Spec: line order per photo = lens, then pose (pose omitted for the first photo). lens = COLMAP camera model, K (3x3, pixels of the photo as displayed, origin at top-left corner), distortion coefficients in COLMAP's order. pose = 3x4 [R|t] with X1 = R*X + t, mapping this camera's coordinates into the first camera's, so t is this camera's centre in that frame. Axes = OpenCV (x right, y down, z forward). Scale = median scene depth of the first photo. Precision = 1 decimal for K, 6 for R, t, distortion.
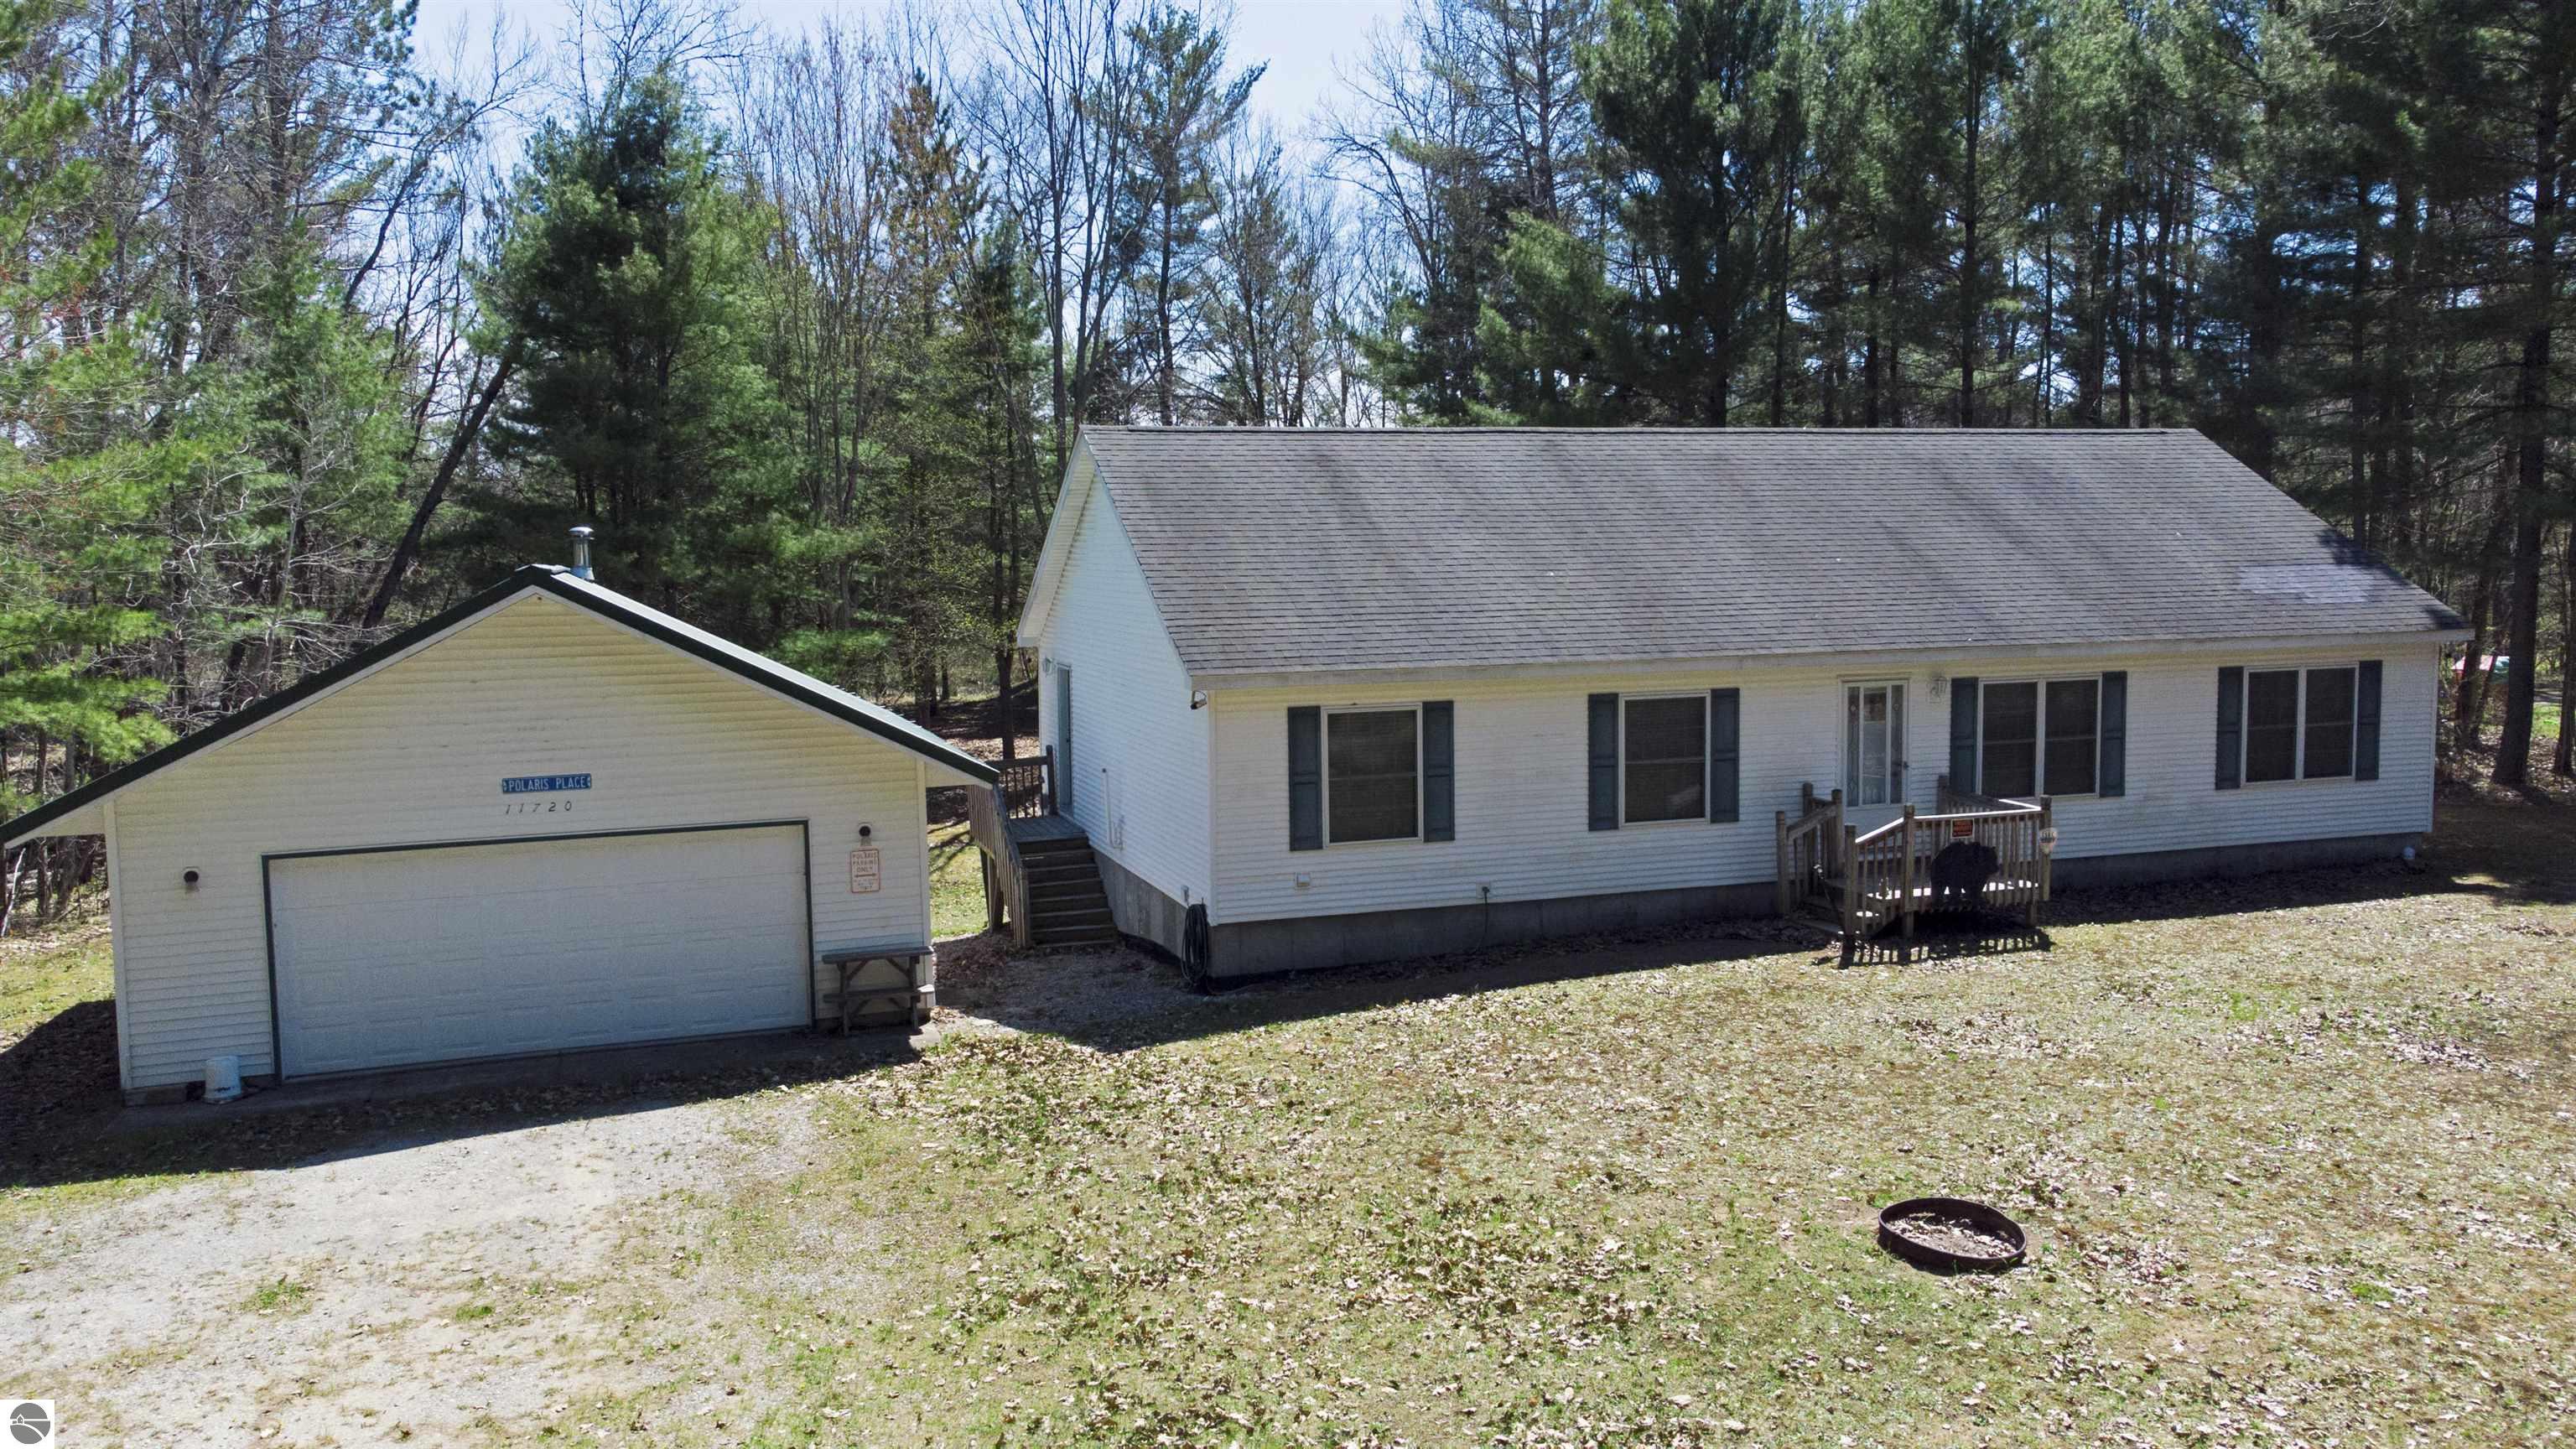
lens RADIAL K [[1876.1, 0, 1288.0], [0, 1876.1, 724.5], [0, 0, 1]] dist [0.035225, 0.005828]
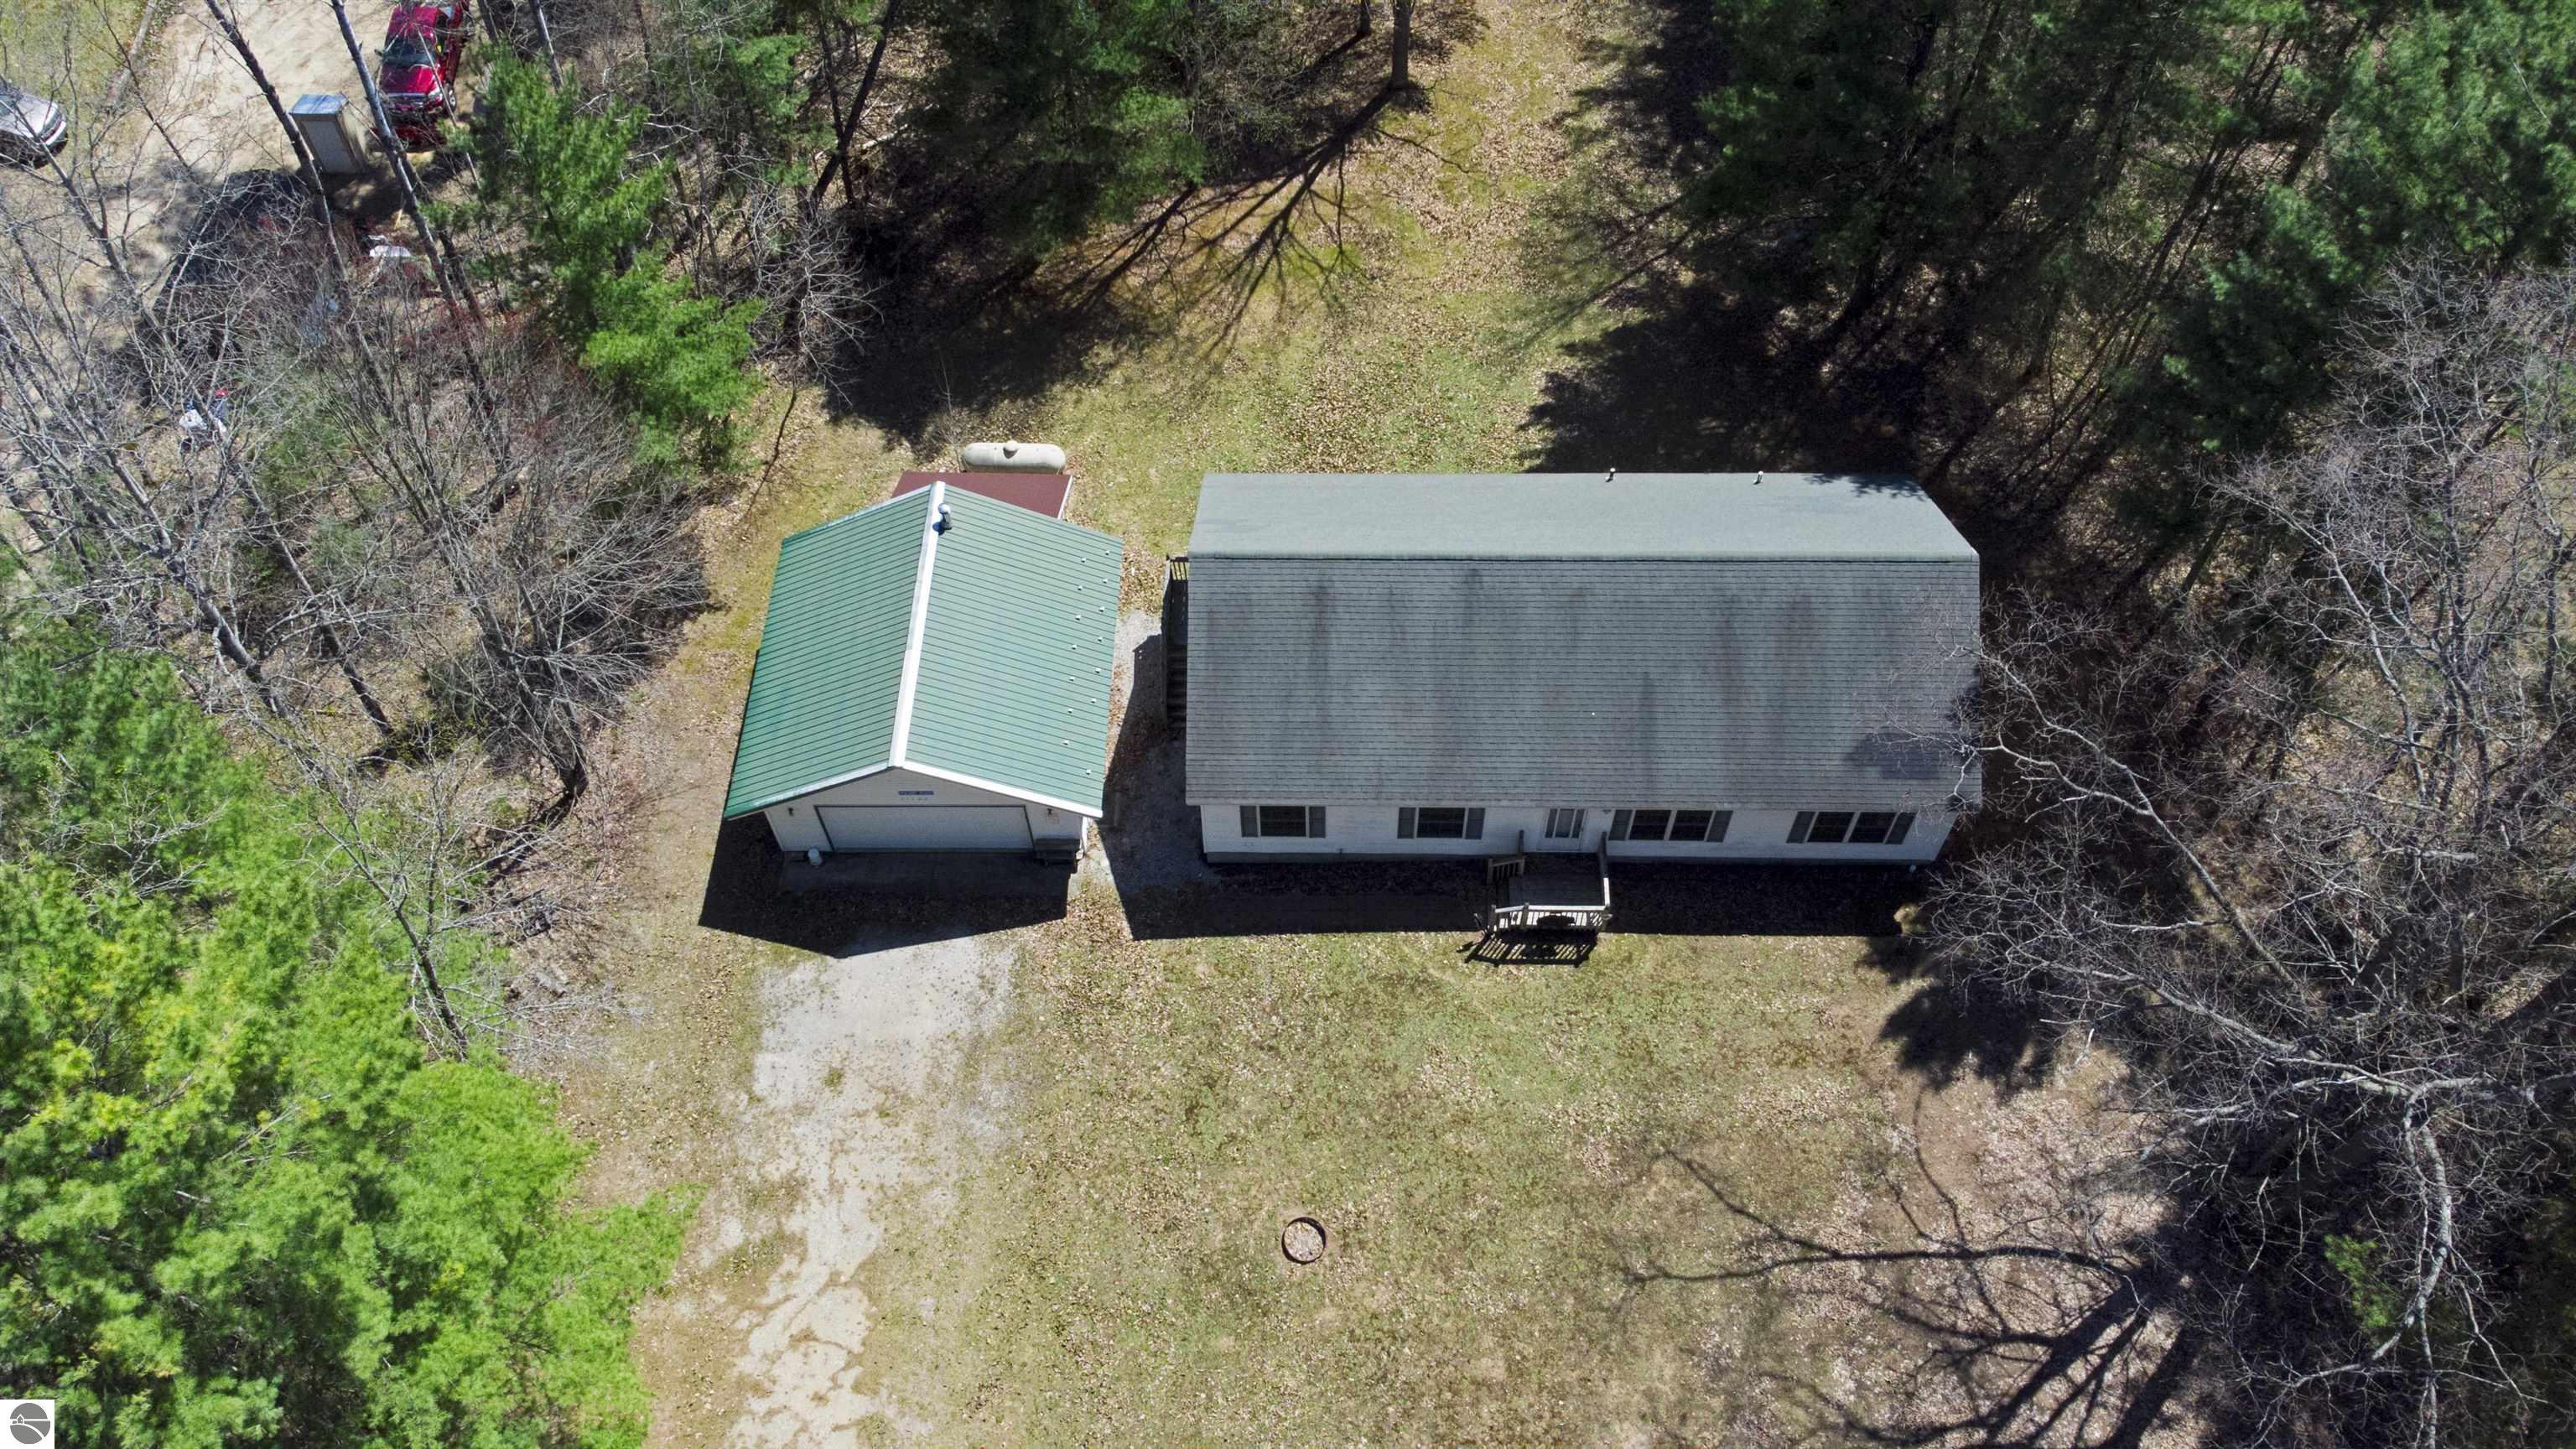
lens RADIAL K [[1955.5, 0, 1288.3], [0, 1955.5, 684.0], [0, 0, 1]] dist [0.087792, 0.001774]
pose [[0.939931, 0.263605, -0.216893, 0.681771], [-0.008934, 0.654147, 0.756315, -2.411092], [0.341248, -0.708946, 0.617208, -0.320441]]
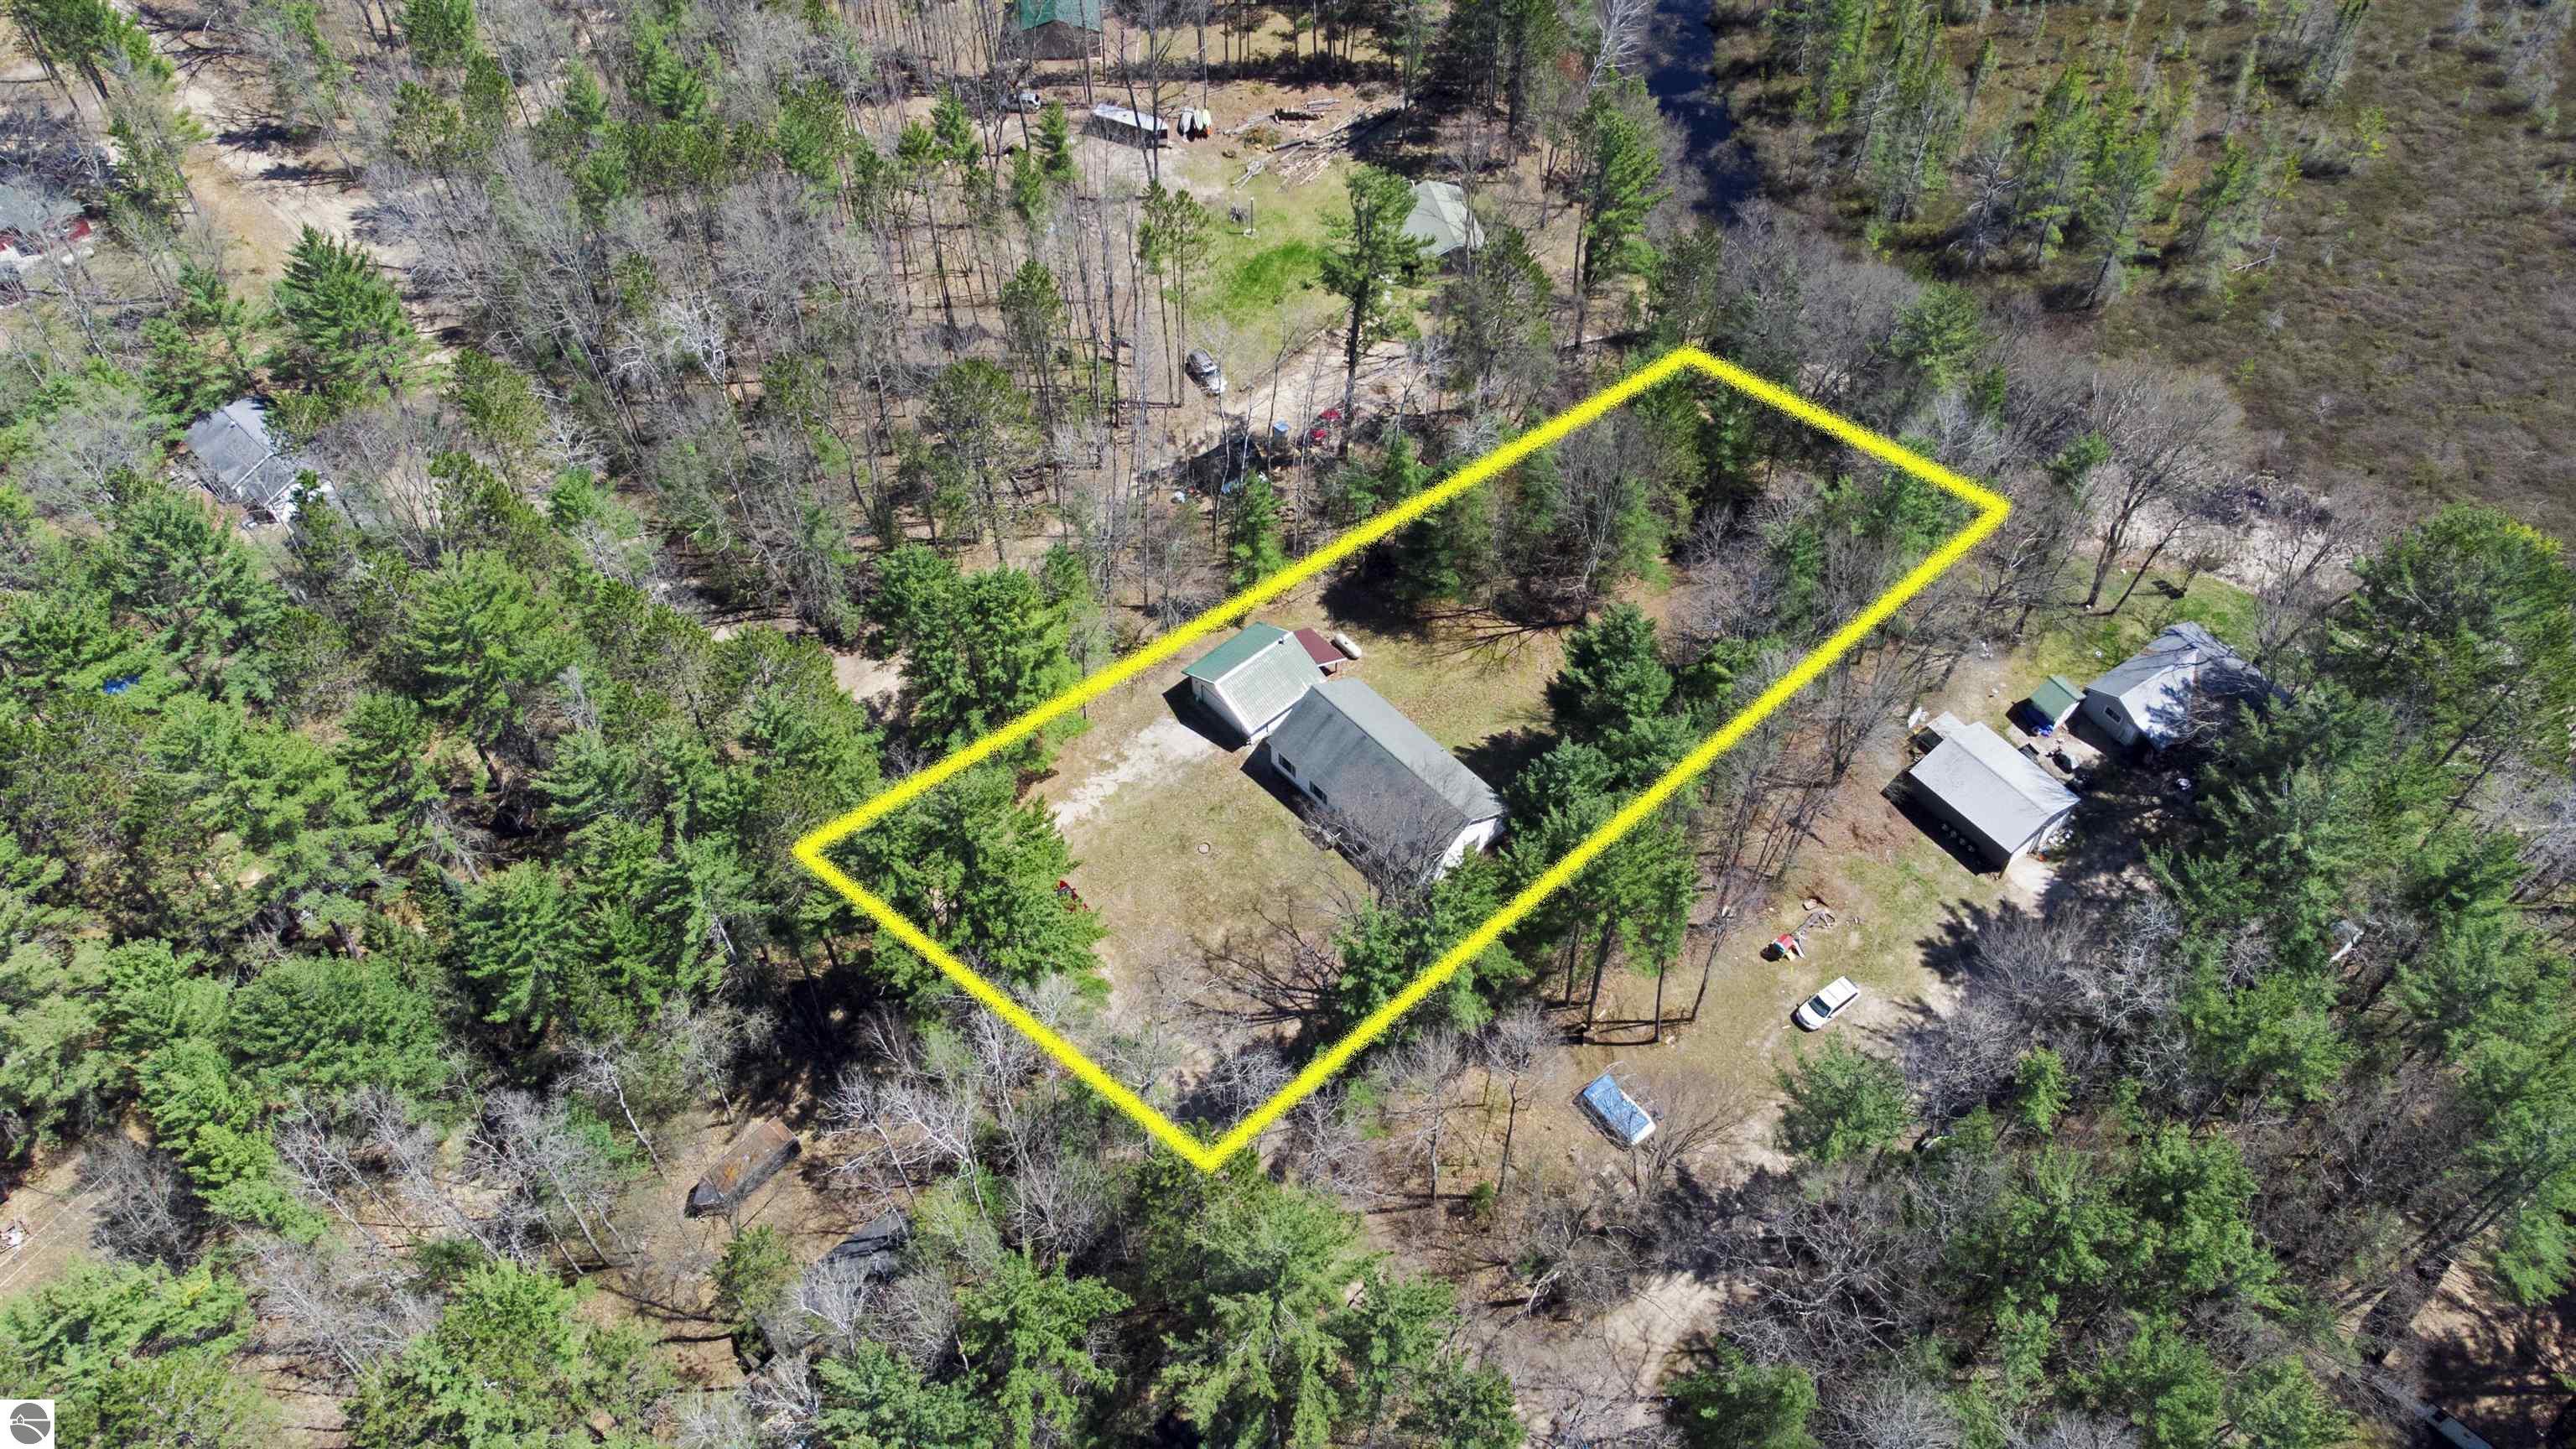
lens RADIAL K [[1876.1, 0, 1288.0], [0, 1876.1, 724.5], [0, 0, 1]] dist [0.035225, 0.005828]
pose [[0.393775, 0.708675, -0.585424, 5.750681], [-0.087581, 0.662907, 0.743561, -7.508092], [0.915025, -0.241524, 0.323102, -1.749055]]
